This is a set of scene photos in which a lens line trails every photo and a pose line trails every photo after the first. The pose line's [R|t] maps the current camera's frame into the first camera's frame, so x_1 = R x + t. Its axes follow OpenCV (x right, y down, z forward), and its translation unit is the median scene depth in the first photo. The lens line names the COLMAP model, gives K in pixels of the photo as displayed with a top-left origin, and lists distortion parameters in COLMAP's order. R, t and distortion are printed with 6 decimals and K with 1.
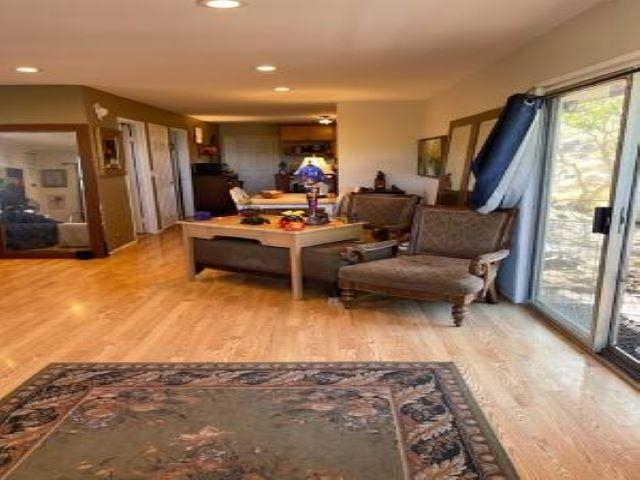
lens RADIAL K [[647.5, 0, 320.0], [0, 647.5, 240.0], [0, 0, 1]] dist [-0.011696, -0.036821]
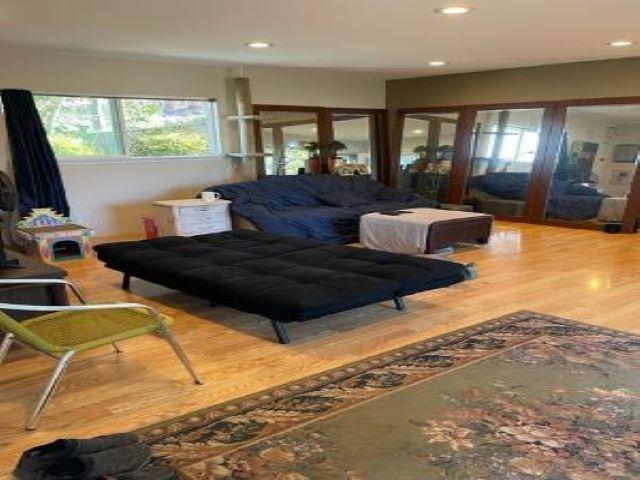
lens RADIAL K [[647.5, 0, 320.0], [0, 647.5, 240.0], [0, 0, 1]] dist [-0.011696, -0.036821]
pose [[0.677175, 0.126766, -0.724820, 0.173190], [-0.098715, 0.991795, 0.081232, 0.011456], [0.729170, 0.016542, 0.684132, -0.057854]]
